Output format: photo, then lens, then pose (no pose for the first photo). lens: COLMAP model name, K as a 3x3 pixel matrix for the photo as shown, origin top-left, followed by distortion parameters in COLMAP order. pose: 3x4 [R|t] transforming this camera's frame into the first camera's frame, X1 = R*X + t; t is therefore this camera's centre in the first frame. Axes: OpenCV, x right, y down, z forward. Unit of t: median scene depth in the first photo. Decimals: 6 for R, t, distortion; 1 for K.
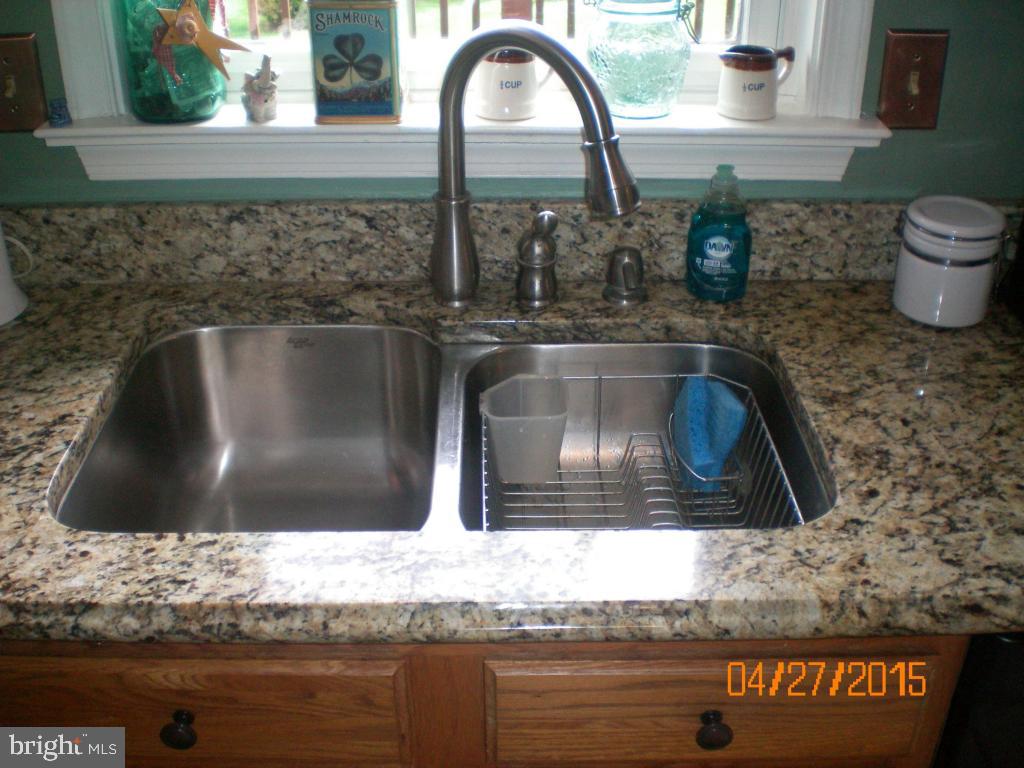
lens RADIAL K [[1168.8, 0, 512.2], [0, 1168.8, 383.7], [0, 0, 1]] dist [-0.121987, 0.000000]
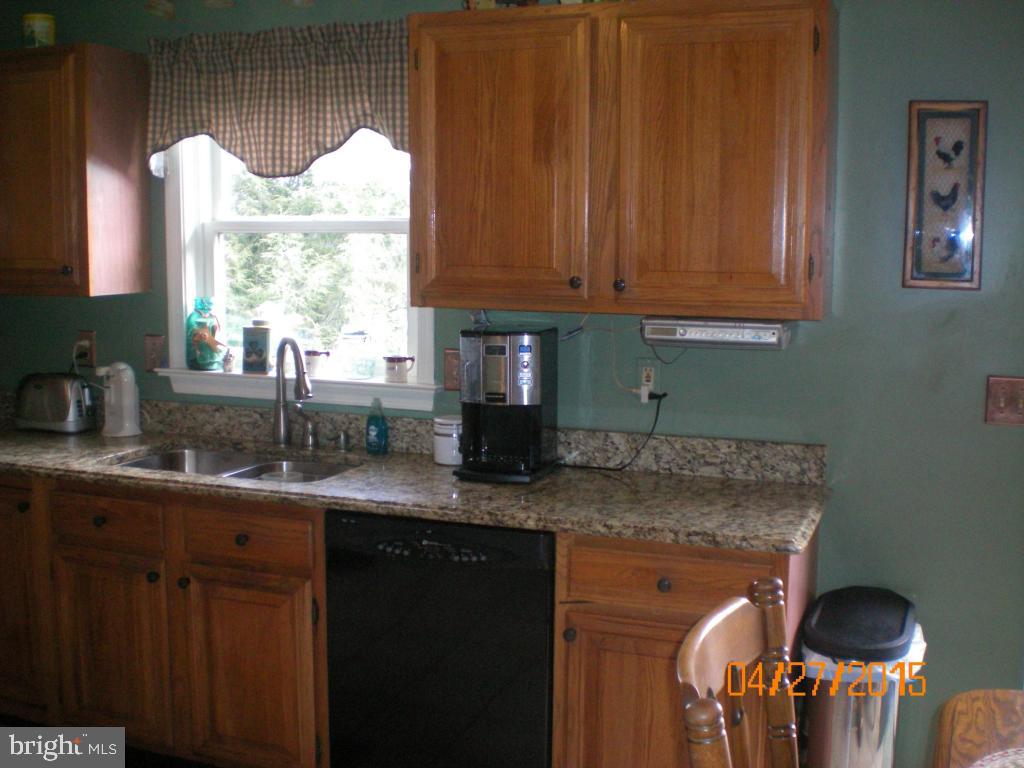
lens RADIAL K [[1168.8, 0, 512.1], [0, 1168.8, 384.7], [0, 0, 1]] dist [-0.121987, 0.000000]
pose [[0.930658, 0.051463, -0.362252, 1.317511], [-0.189606, 0.914586, -0.357186, 0.608800], [0.312929, 0.401103, 0.860925, -1.055308]]
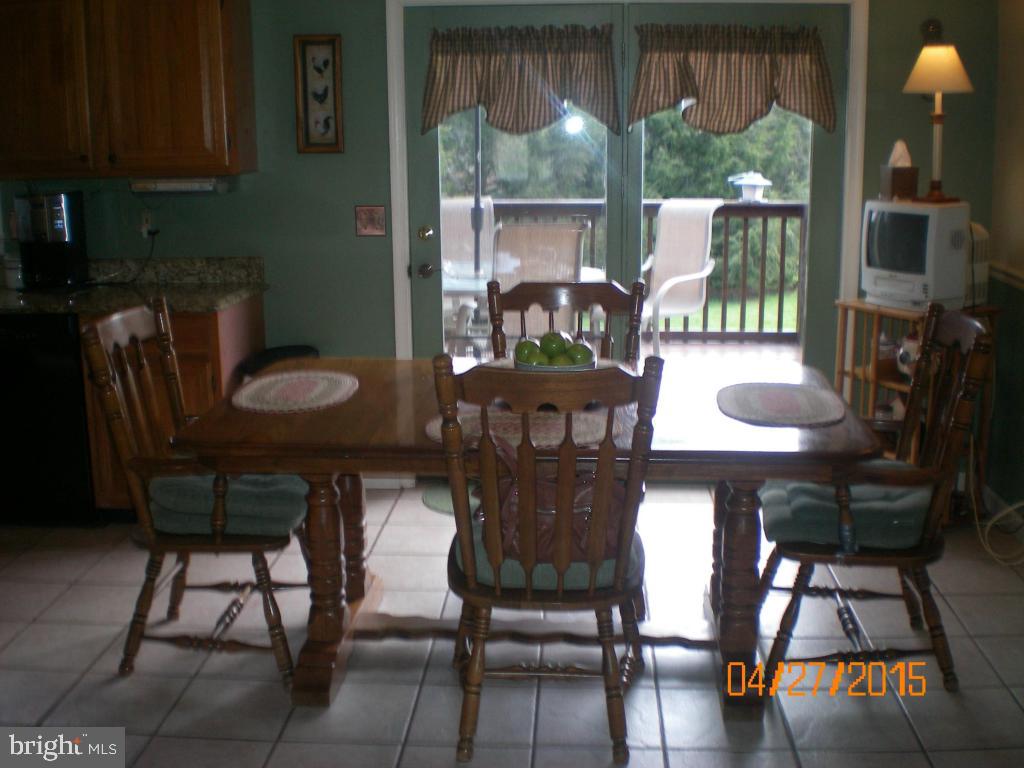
lens RADIAL K [[1168.8, 0, 512.8], [0, 1168.8, 382.9], [0, 0, 1]] dist [-0.121987, 0.000000]
pose [[0.998067, 0.007124, -0.061745, 2.044904], [-0.025445, 0.953184, -0.301318, 1.195573], [0.056707, 0.302306, 0.951523, -2.059293]]
